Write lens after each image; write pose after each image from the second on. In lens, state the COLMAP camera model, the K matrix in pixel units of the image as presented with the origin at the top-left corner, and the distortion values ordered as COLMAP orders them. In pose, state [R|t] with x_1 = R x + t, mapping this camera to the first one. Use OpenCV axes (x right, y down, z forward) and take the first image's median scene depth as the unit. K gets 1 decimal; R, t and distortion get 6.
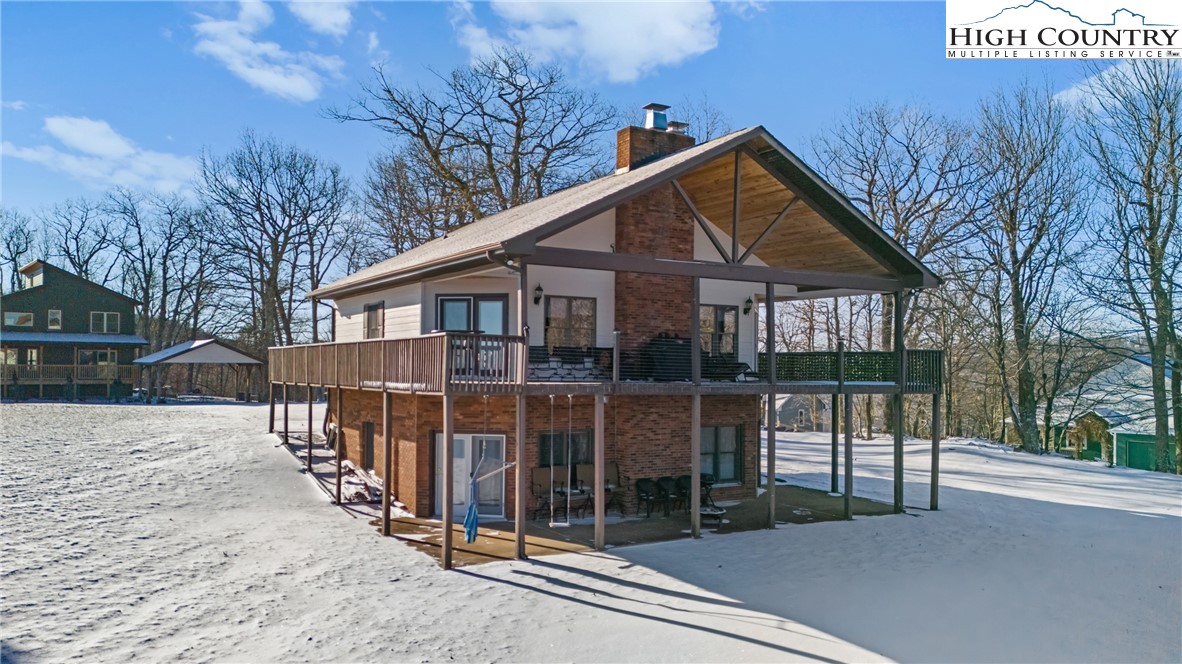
lens RADIAL K [[862.7, 0, 595.6], [0, 862.7, 328.1], [0, 0, 1]] dist [0.055816, -0.002026]
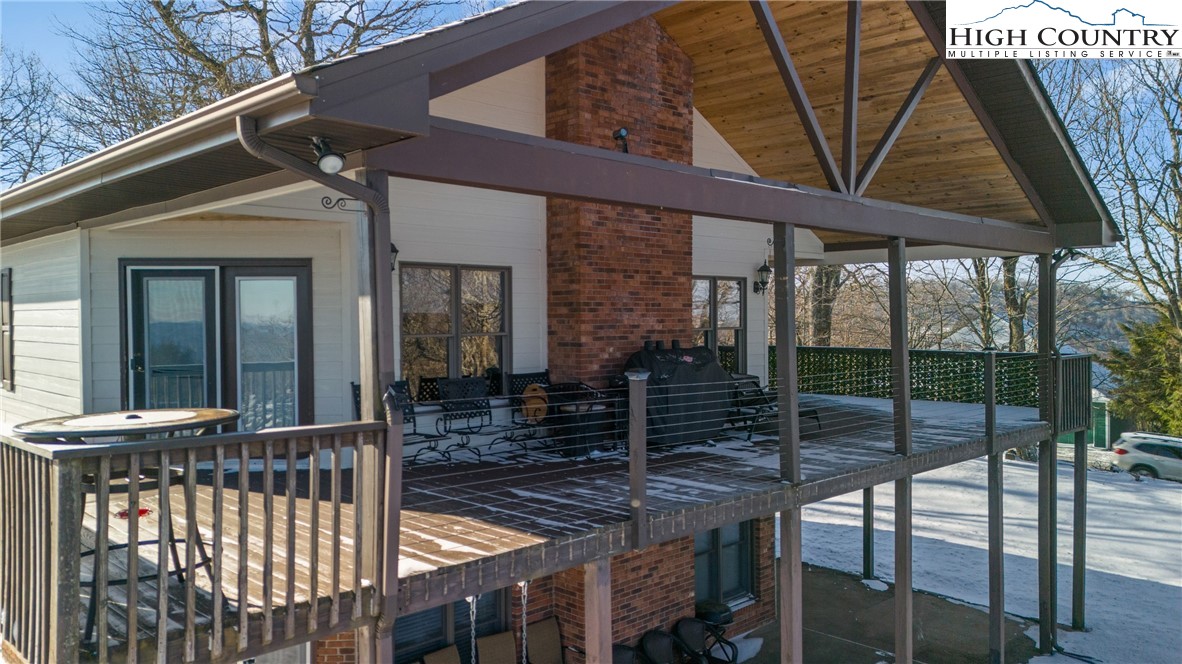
lens RADIAL K [[862.7, 0, 595.6], [0, 862.7, 328.1], [0, 0, 1]] dist [0.055816, -0.002026]
pose [[0.973529, -0.015674, 0.228026, -0.060698], [0.001359, 0.998025, 0.062800, -0.031187], [-0.228560, -0.060828, 0.971628, 0.534080]]
